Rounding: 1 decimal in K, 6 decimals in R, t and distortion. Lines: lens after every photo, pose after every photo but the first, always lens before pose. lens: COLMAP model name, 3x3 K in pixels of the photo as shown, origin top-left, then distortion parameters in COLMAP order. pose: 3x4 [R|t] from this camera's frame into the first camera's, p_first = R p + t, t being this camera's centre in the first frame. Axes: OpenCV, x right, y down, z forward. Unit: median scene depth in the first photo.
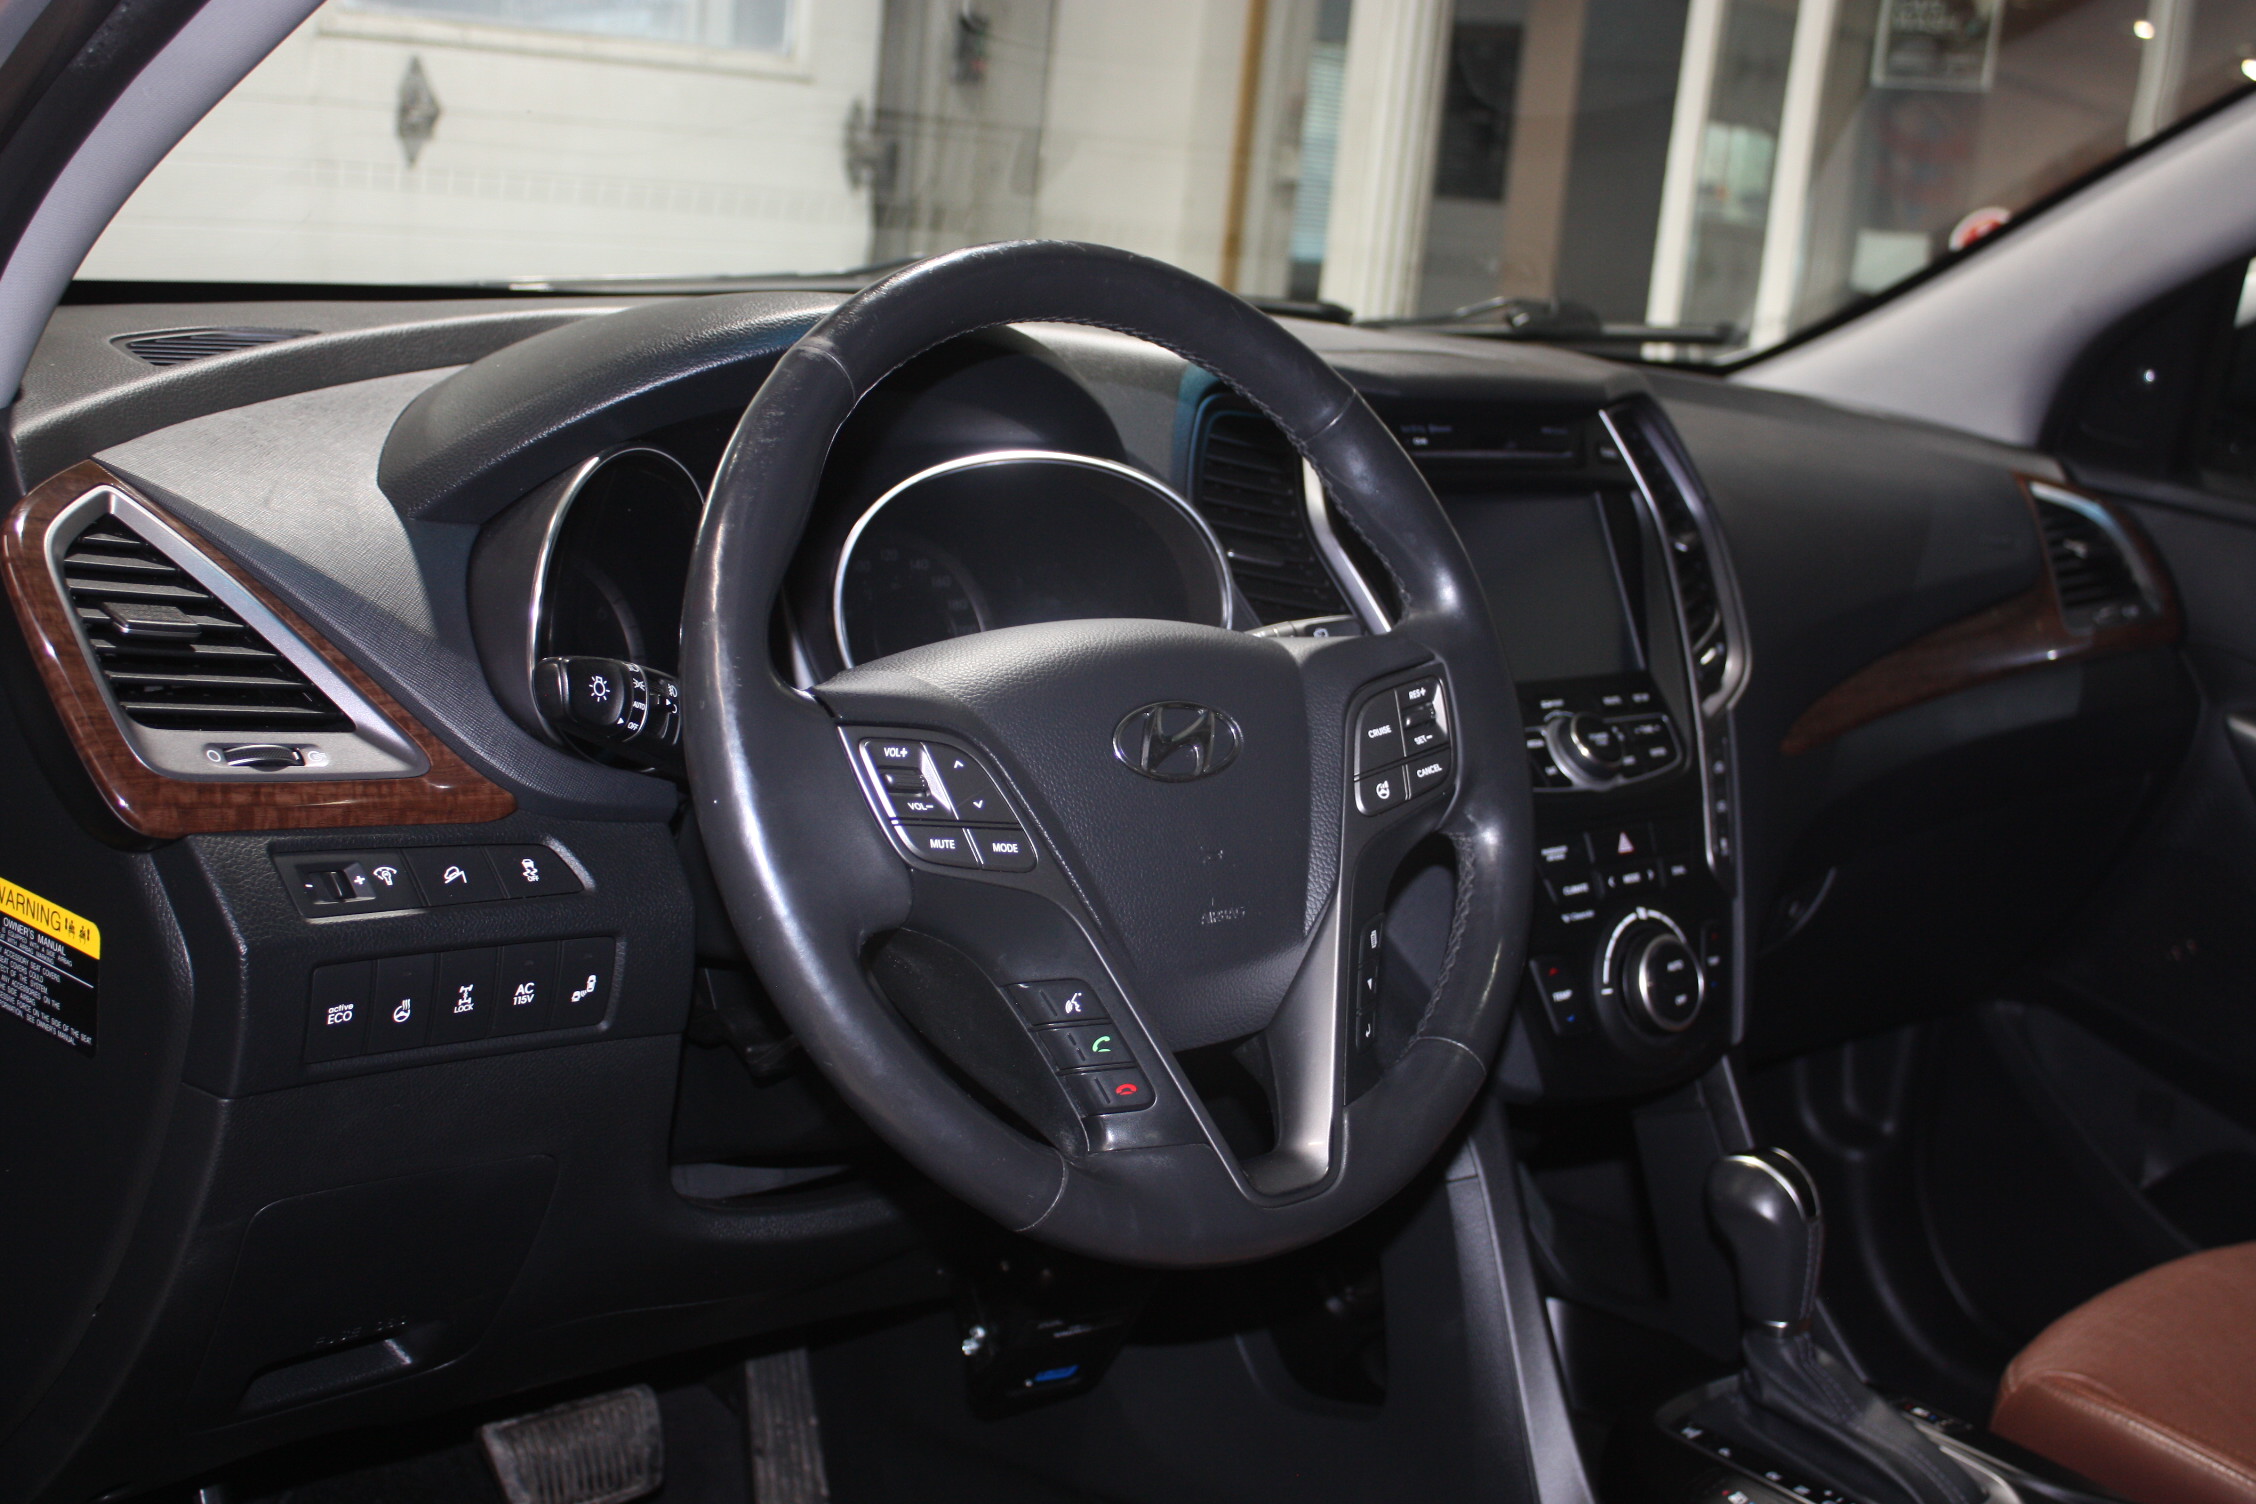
lens RADIAL K [[2816.4, 0, 1128.0], [0, 2816.4, 752.0], [0, 0, 1]] dist [0.198268, -0.000507]
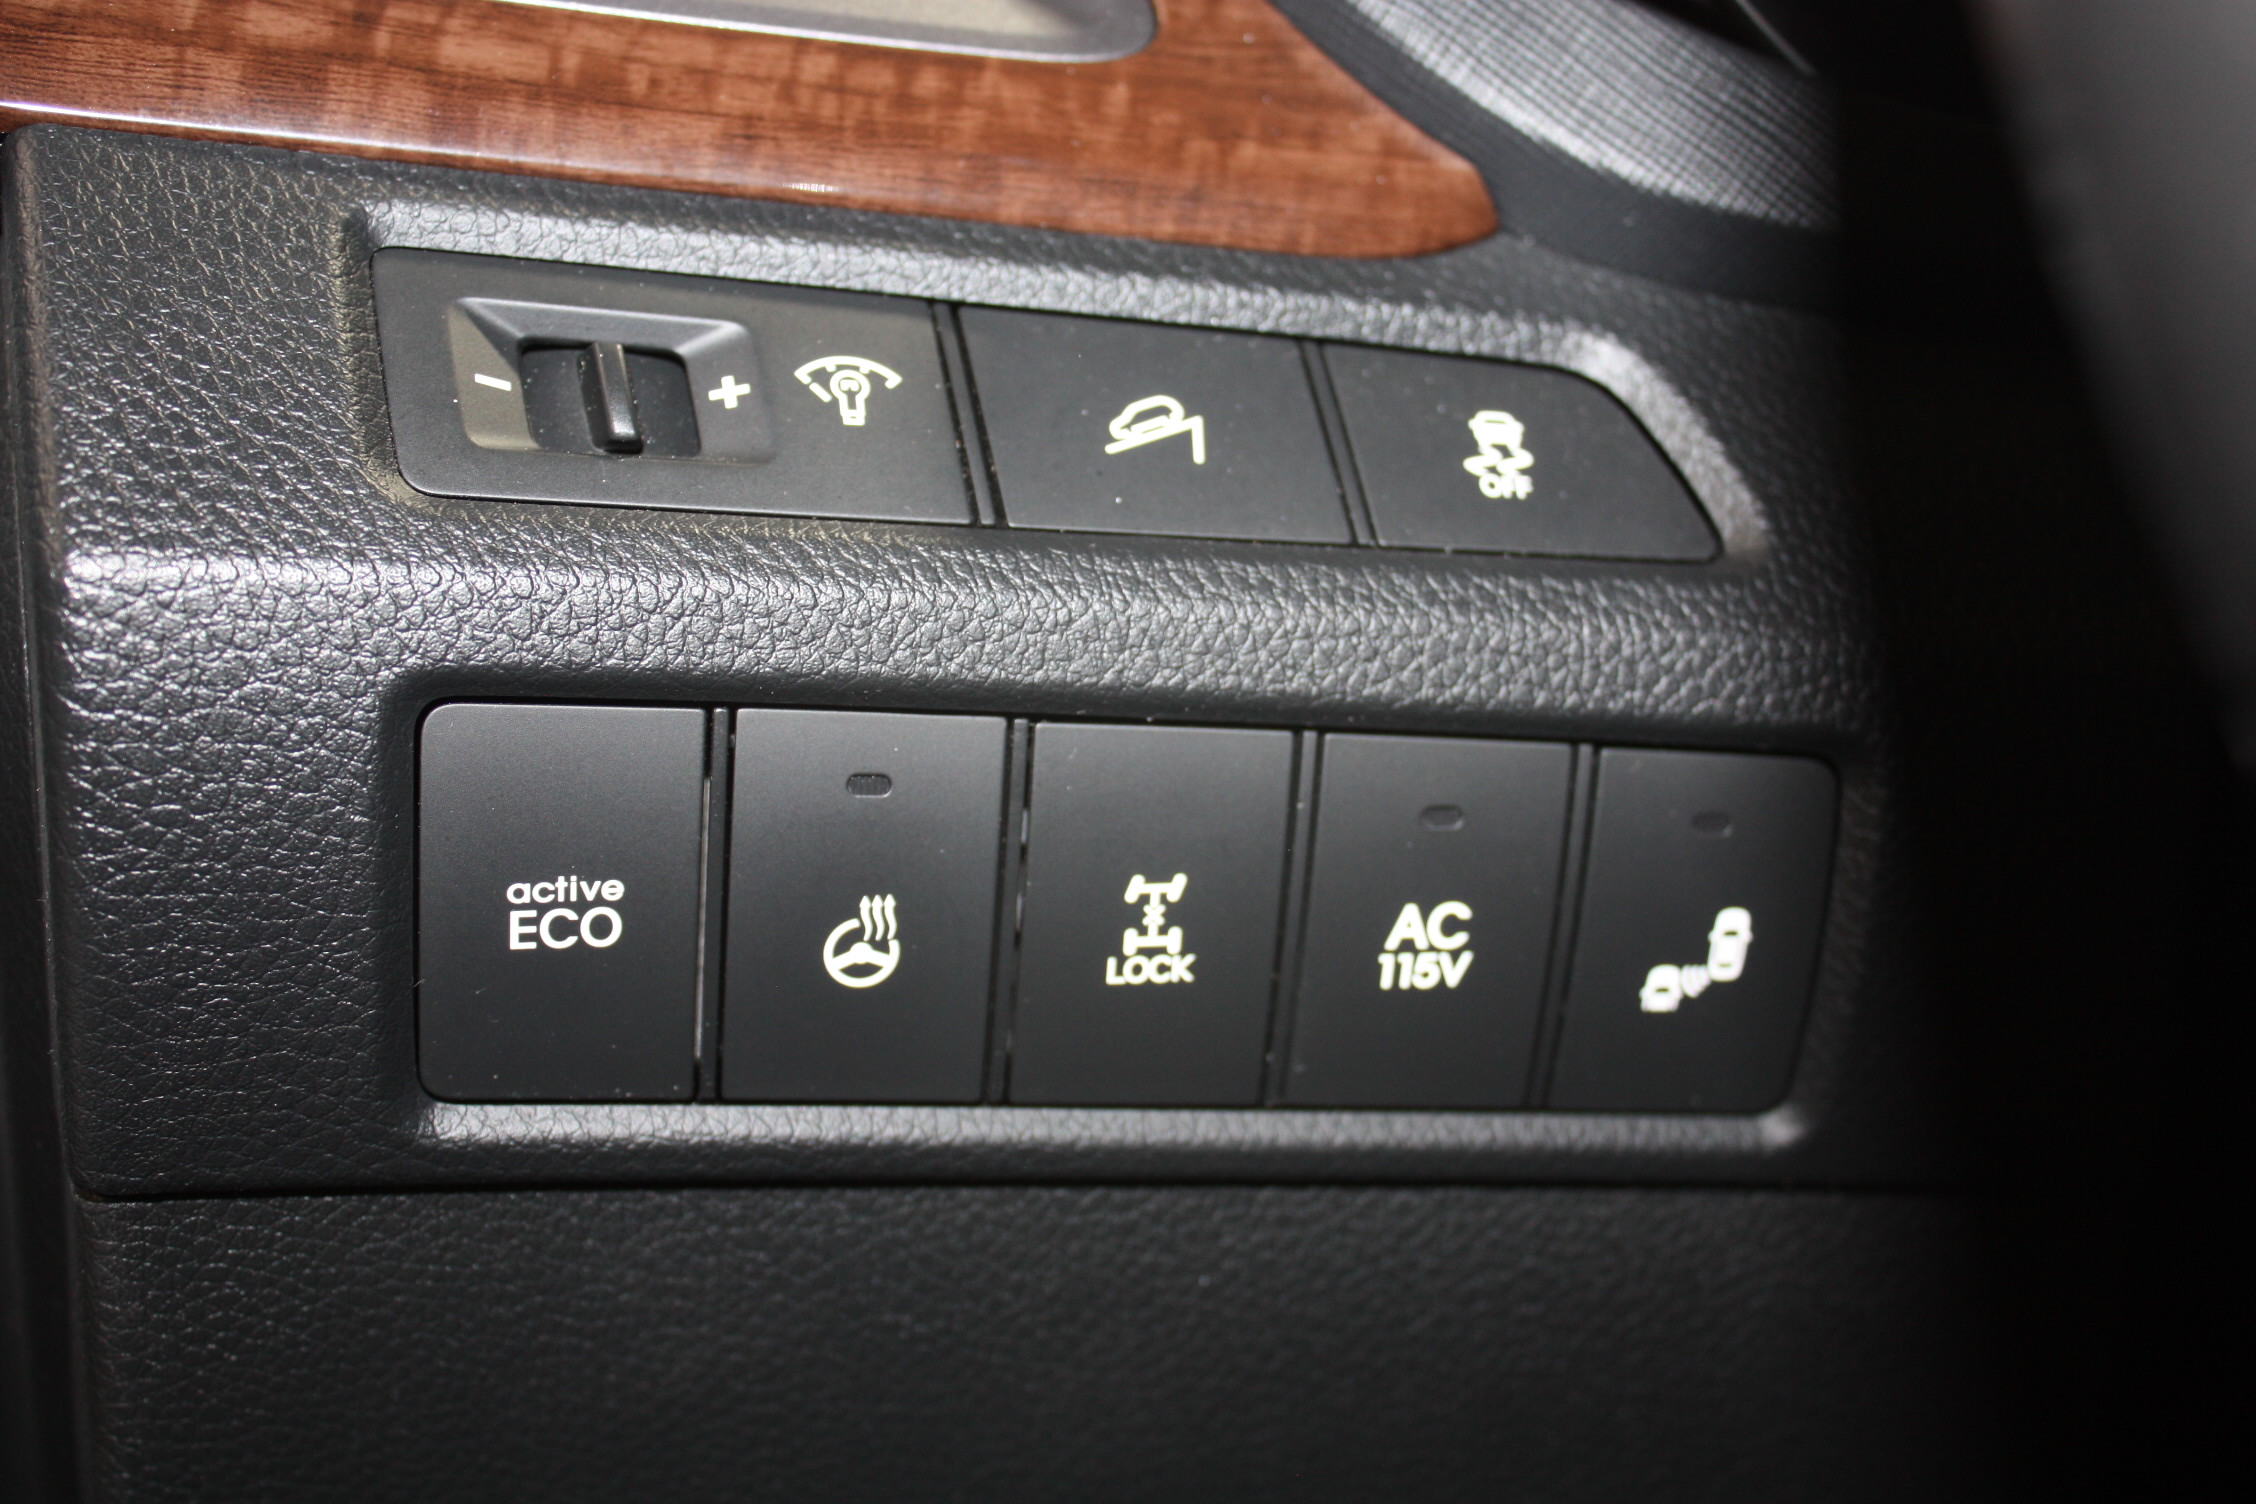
lens RADIAL K [[2832.6, 0, 1128.0], [0, 2832.6, 752.0], [0, 0, 1]] dist [-0.012894, -0.010214]
pose [[0.808658, 0.049230, -0.586215, -0.101254], [-0.071421, 0.997337, -0.014766, 0.081677], [0.583927, 0.053809, 0.810021, 0.871974]]
